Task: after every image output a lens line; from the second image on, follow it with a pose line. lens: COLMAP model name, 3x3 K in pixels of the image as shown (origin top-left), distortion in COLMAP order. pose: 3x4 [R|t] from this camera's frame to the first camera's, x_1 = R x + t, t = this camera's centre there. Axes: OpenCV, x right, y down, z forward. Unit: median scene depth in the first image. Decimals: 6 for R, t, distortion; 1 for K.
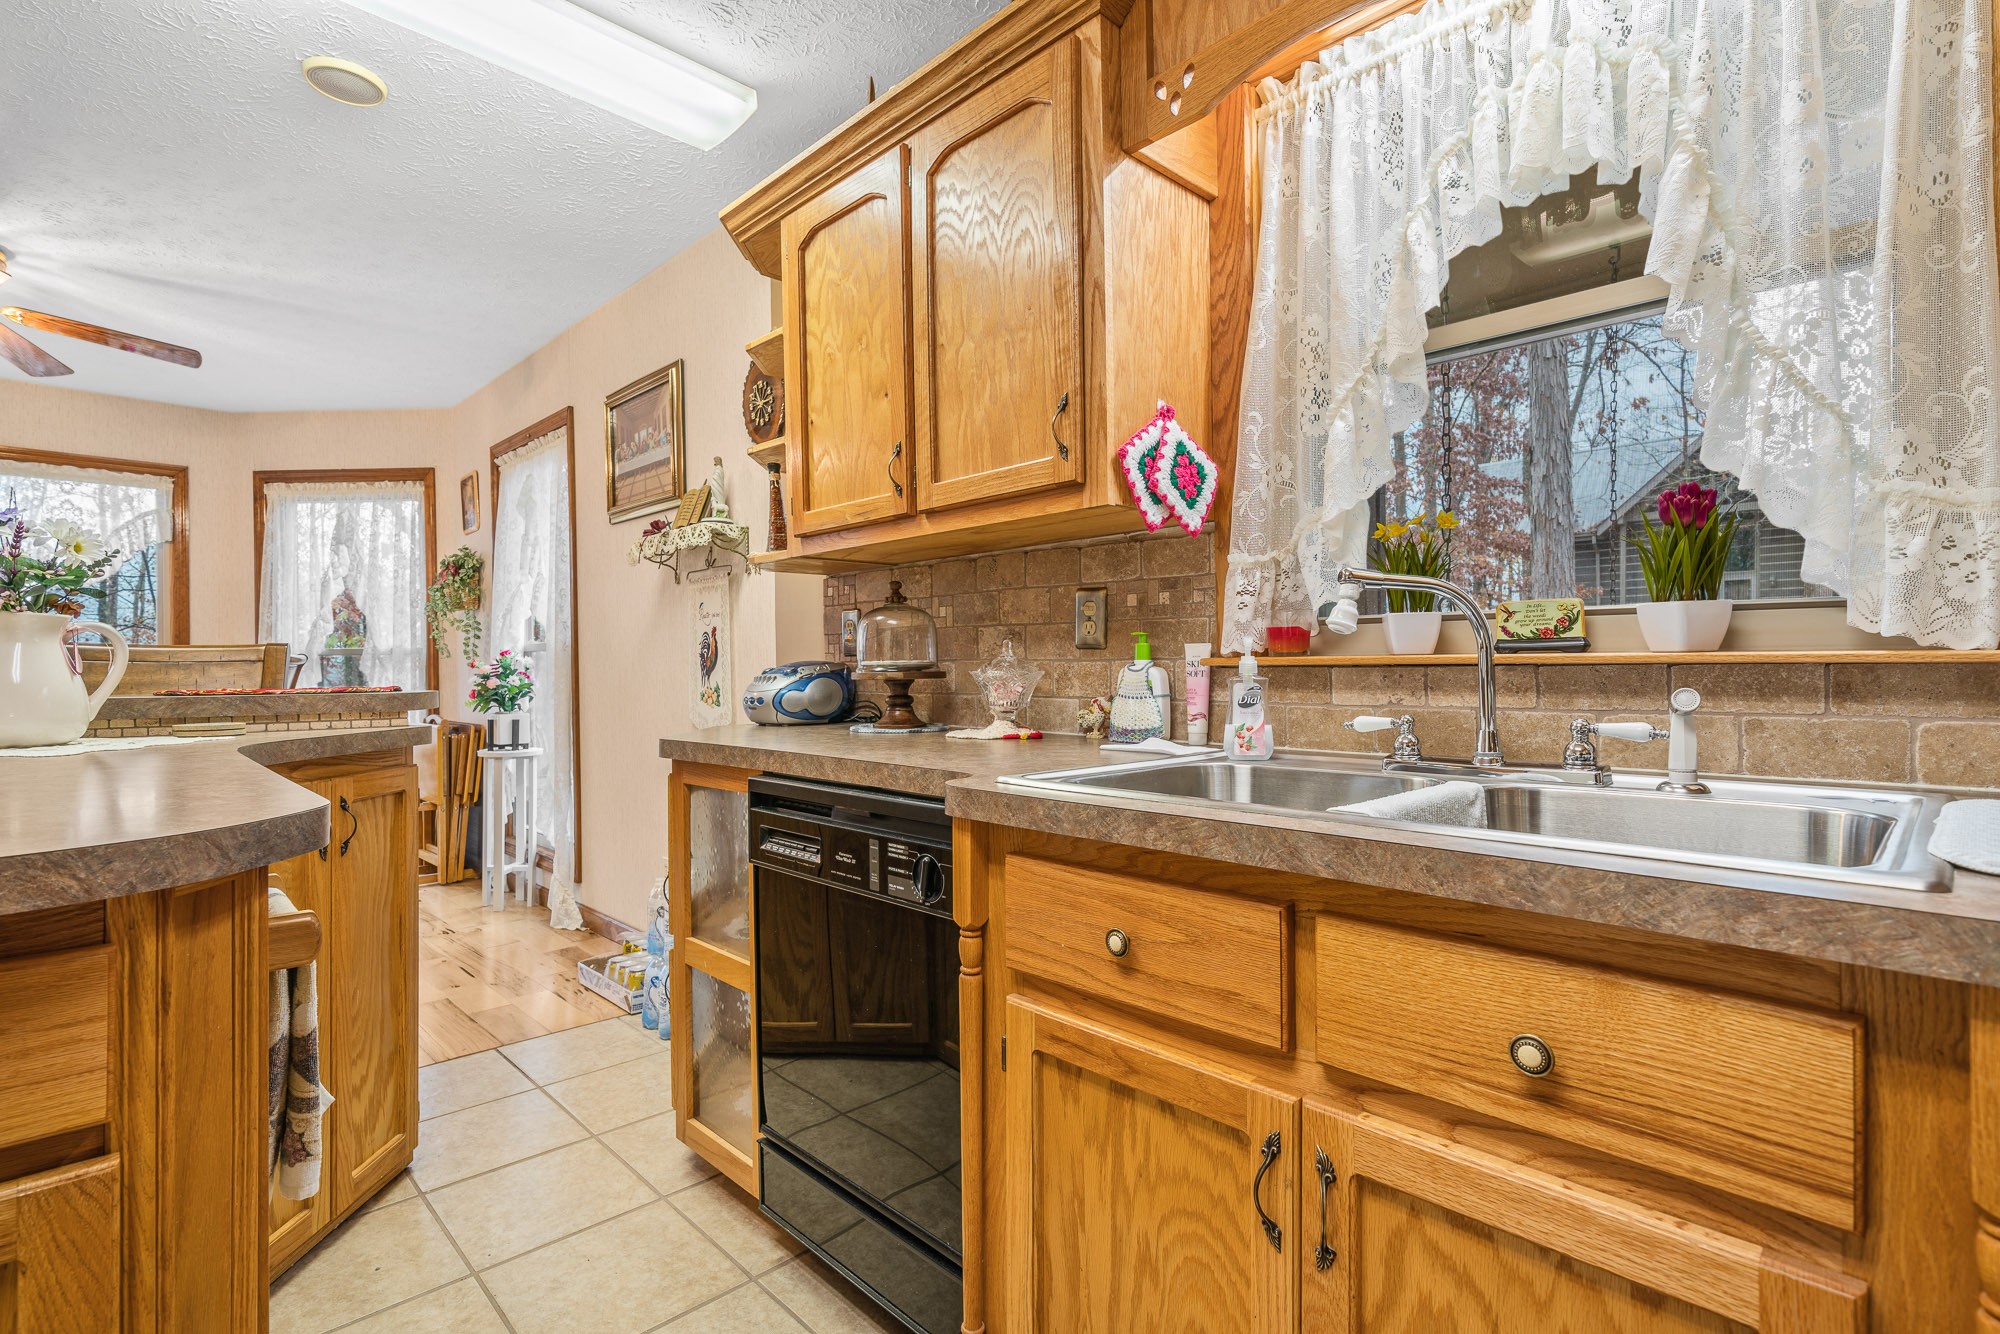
lens RADIAL K [[932.3, 0, 996.2], [0, 932.3, 662.7], [0, 0, 1]] dist [0.001751, 0.000104]
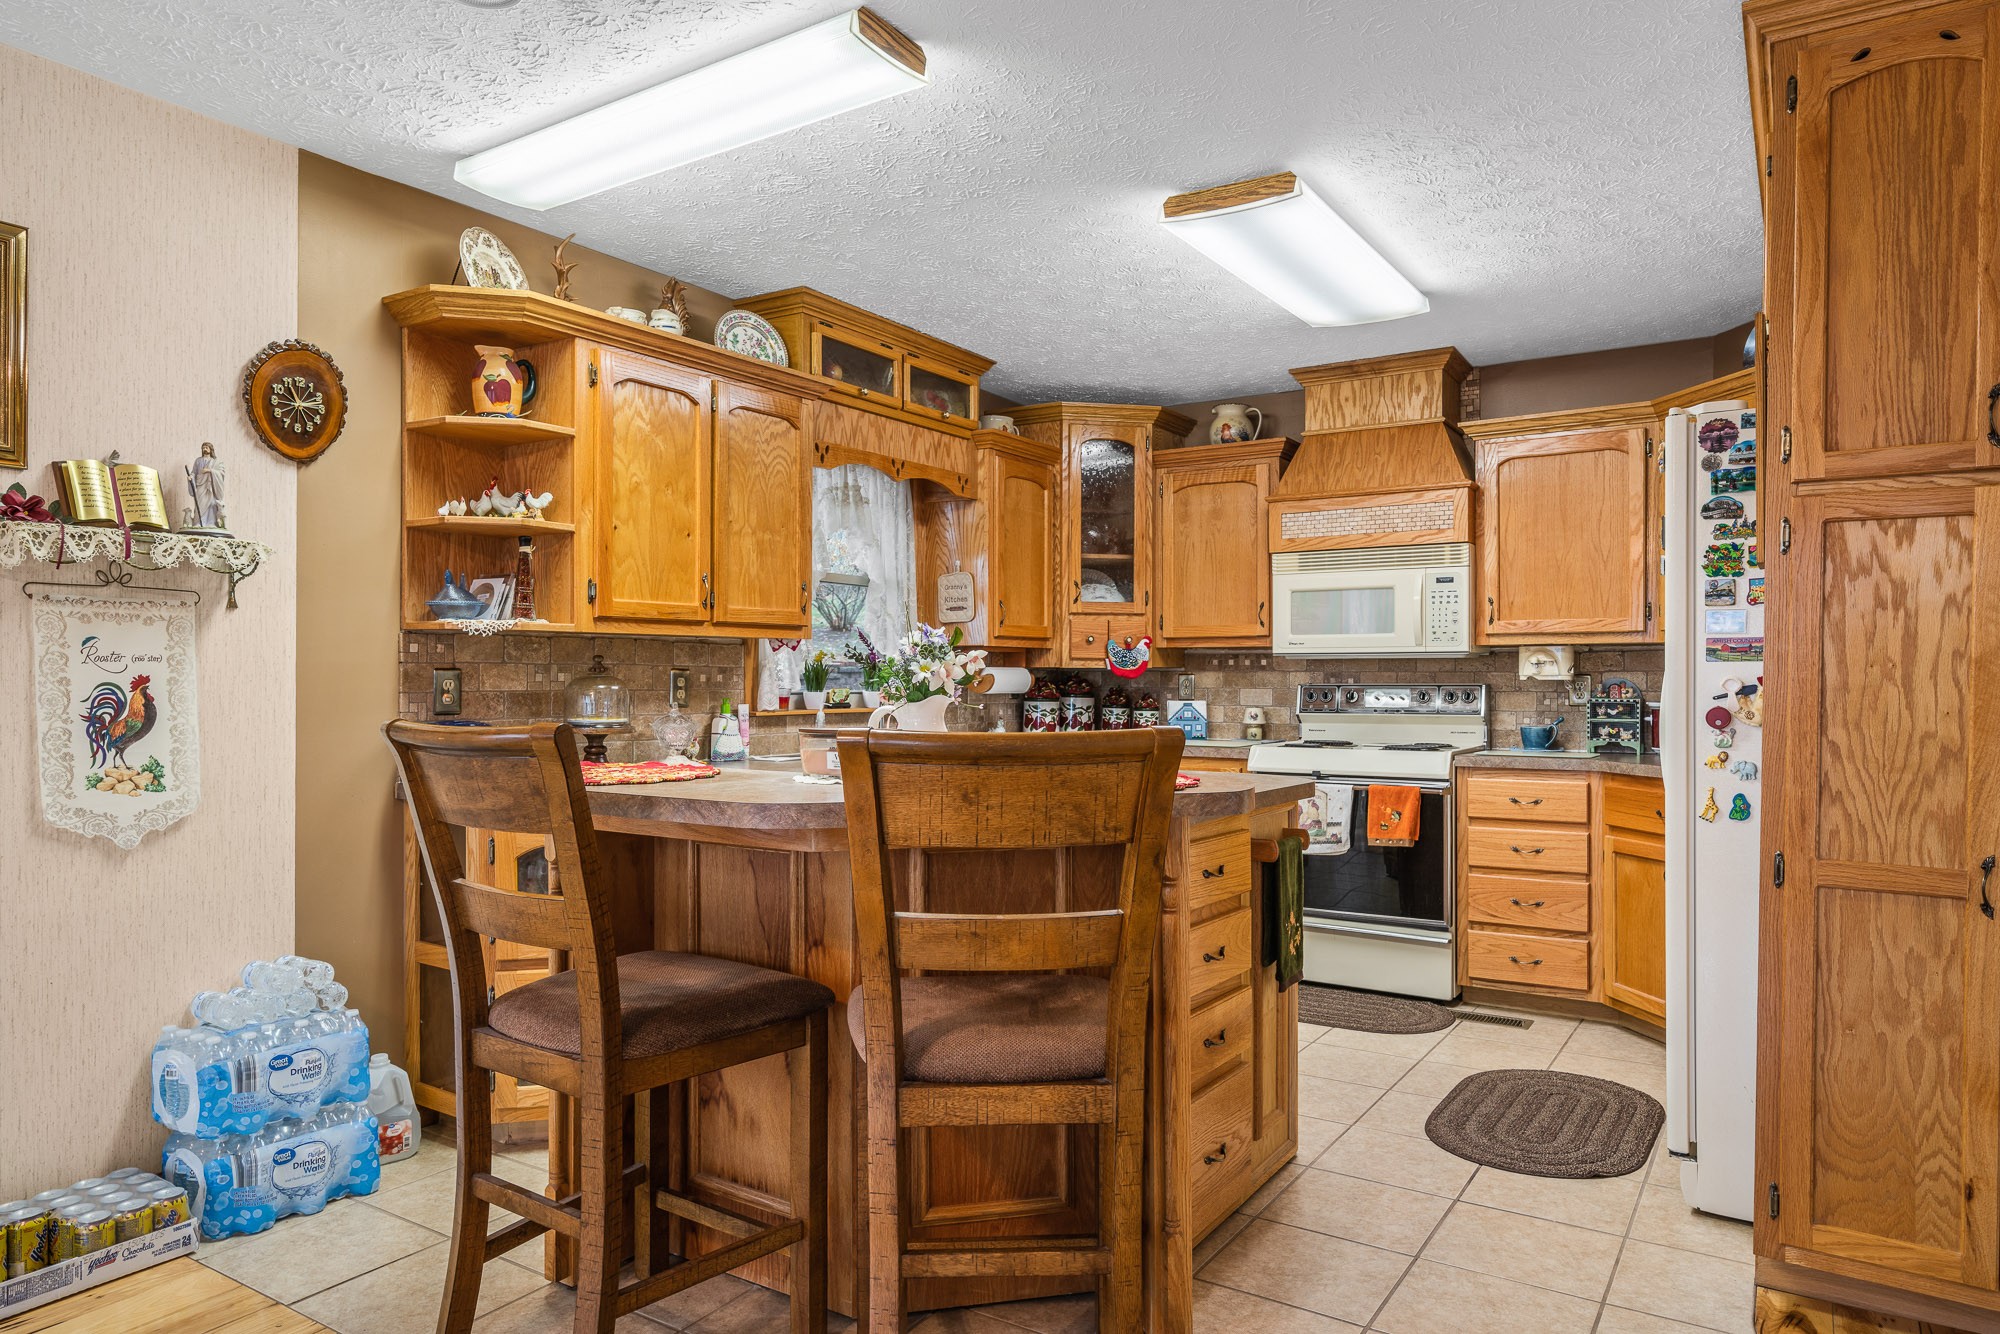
lens RADIAL K [[1261.4, 0, 997.4], [0, 1261.4, 678.8], [0, 0, 1]] dist [0.003905, -0.000081]
pose [[-0.210691, 0.006308, 0.977532, -2.185738], [-0.001669, 0.999975, -0.006813, -0.051047], [-0.977551, -0.003067, -0.210676, 0.960300]]
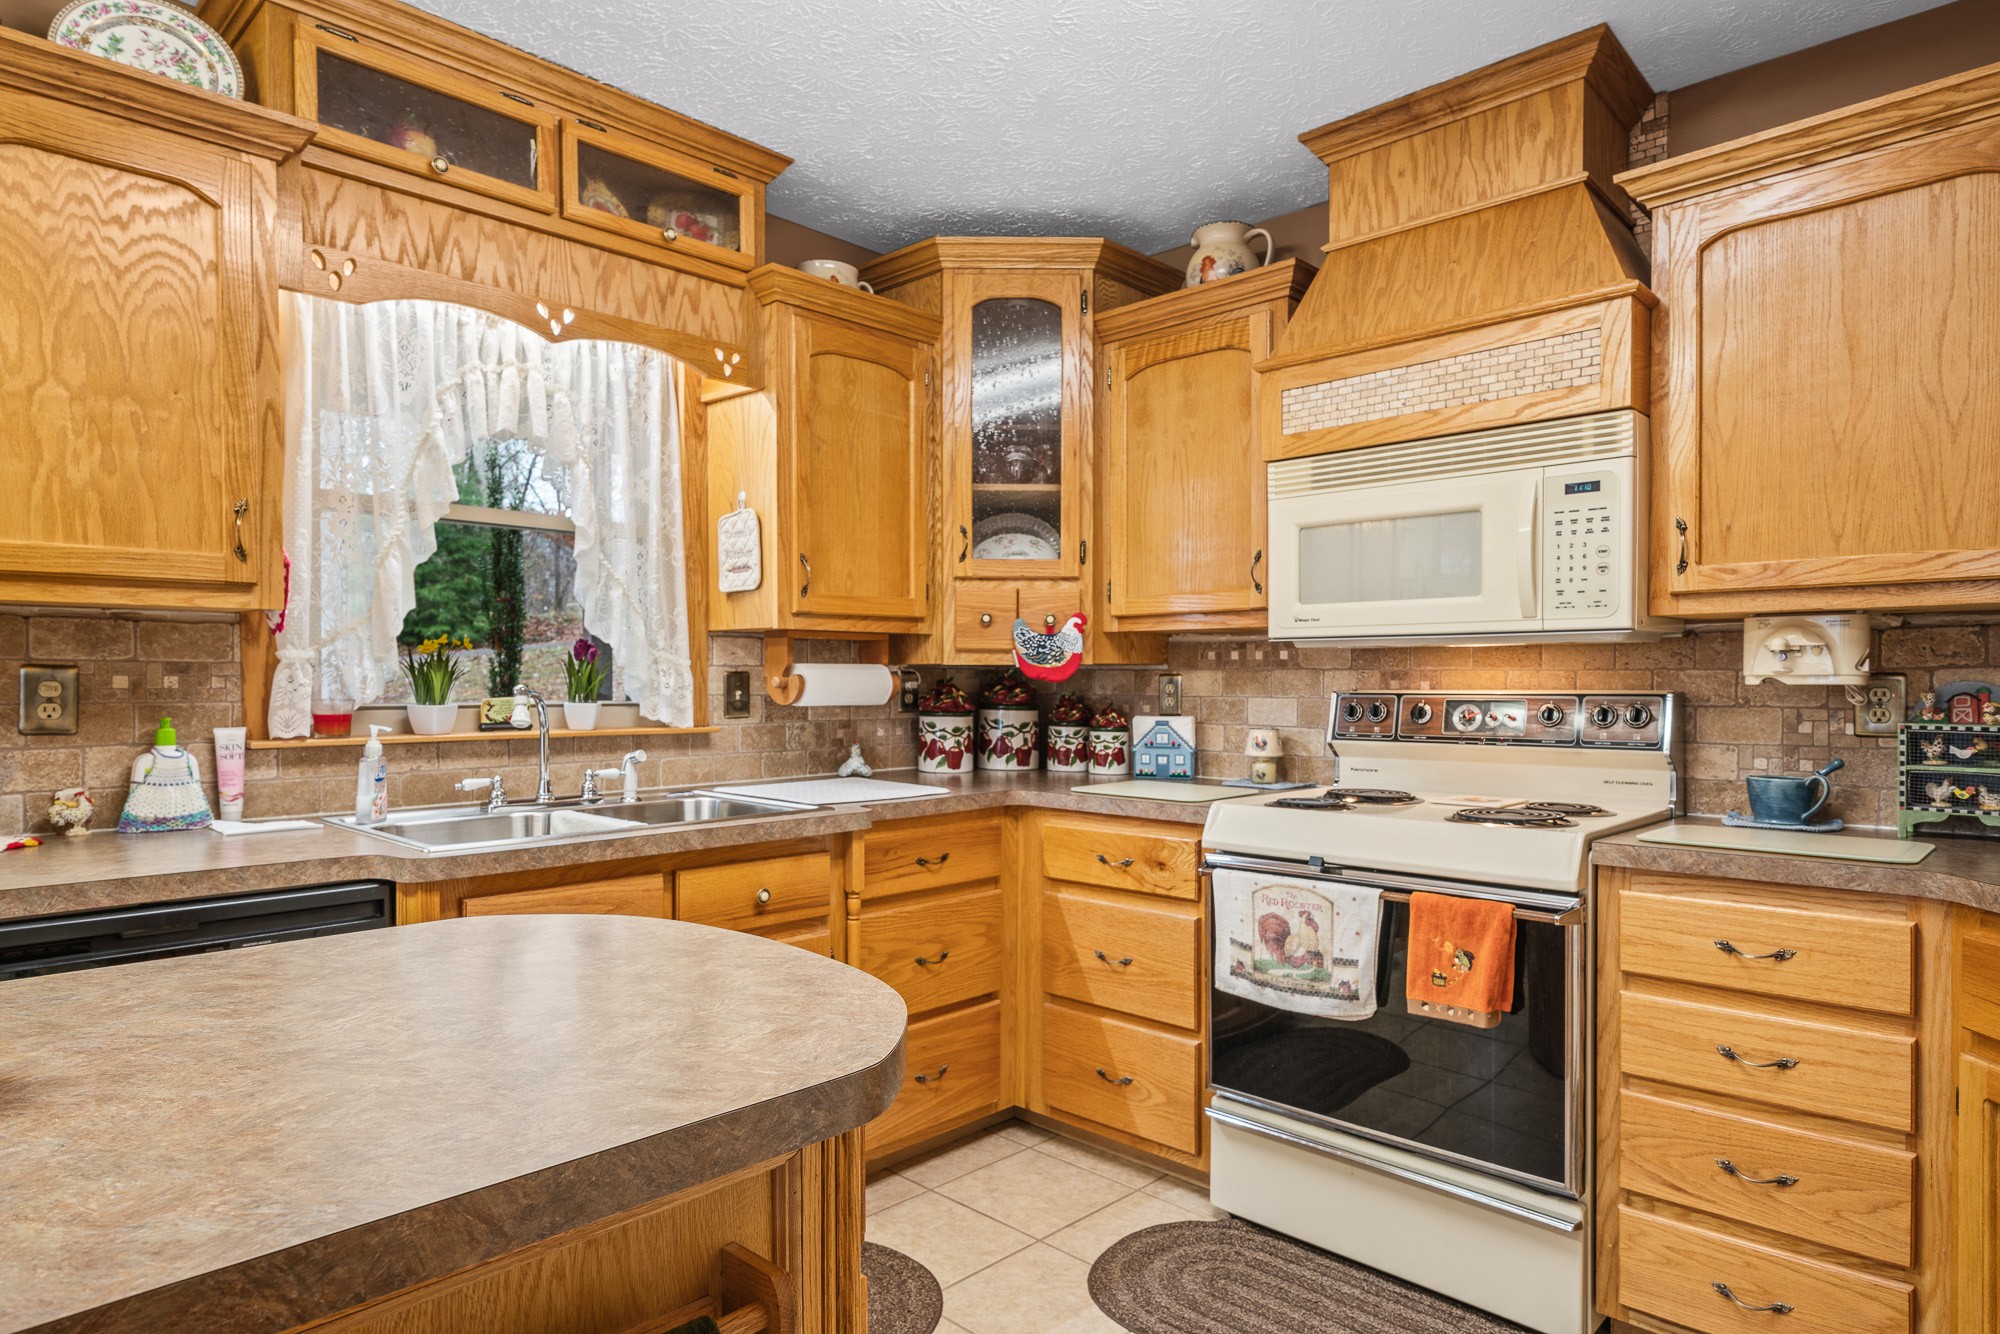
lens RADIAL K [[1155.3, 0, 990.1], [0, 1155.3, 696.1], [0, 0, 1]] dist [0.004157, 0.000280]
pose [[-0.016080, -0.007300, 0.999844, -1.032360], [-0.002634, 0.999970, 0.007258, -0.063583], [-0.999867, -0.002517, -0.016099, 0.144864]]
